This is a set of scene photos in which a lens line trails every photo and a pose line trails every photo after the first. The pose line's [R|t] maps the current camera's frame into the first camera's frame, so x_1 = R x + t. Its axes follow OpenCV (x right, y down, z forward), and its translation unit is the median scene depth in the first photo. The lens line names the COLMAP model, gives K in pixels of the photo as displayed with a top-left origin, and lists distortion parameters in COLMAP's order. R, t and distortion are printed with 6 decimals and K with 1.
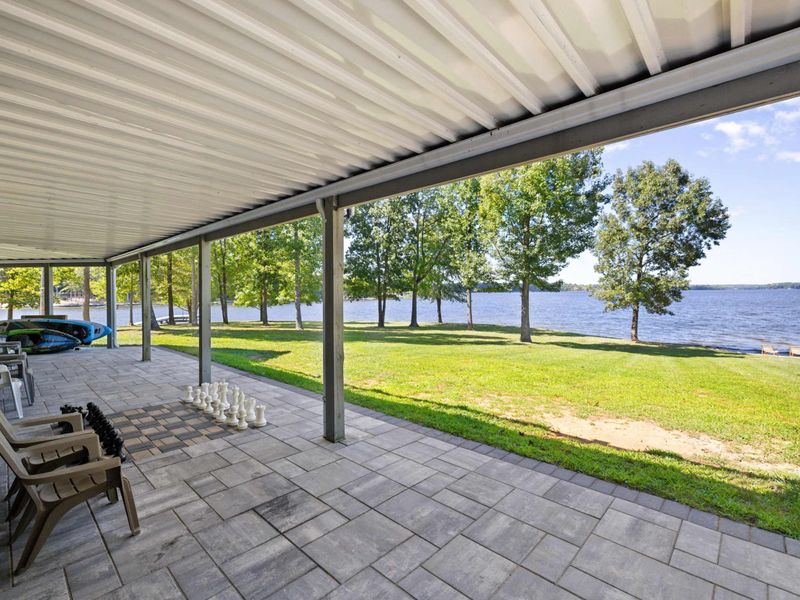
lens RADIAL K [[381.0, 0, 392.8], [0, 381.0, 297.0], [0, 0, 1]] dist [-0.003204, -0.000523]
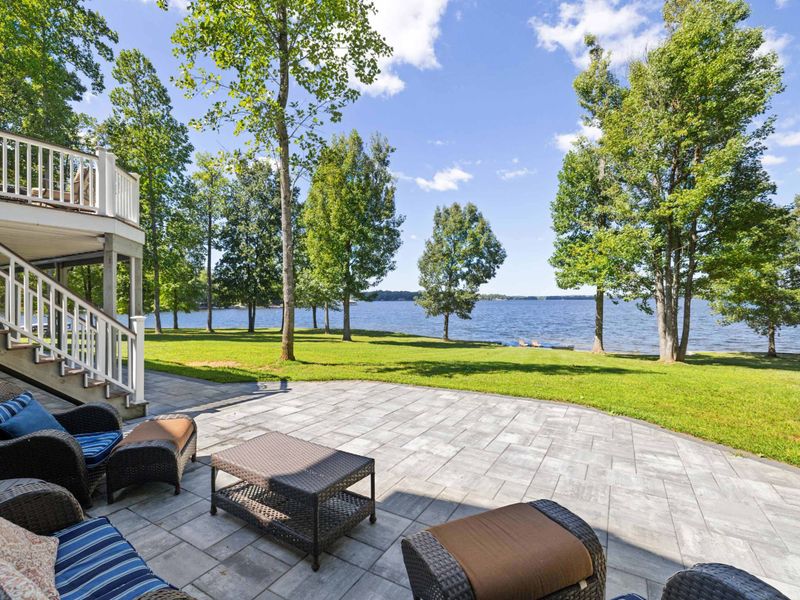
lens RADIAL K [[381.0, 0, 401.2], [0, 381.0, 304.0], [0, 0, 1]] dist [-0.003204, -0.000523]
pose [[0.971597, 0.003320, 0.236618, 0.182143], [-0.002494, 0.999990, -0.003791, -0.001054], [-0.236628, 0.003093, 0.971595, -0.241391]]
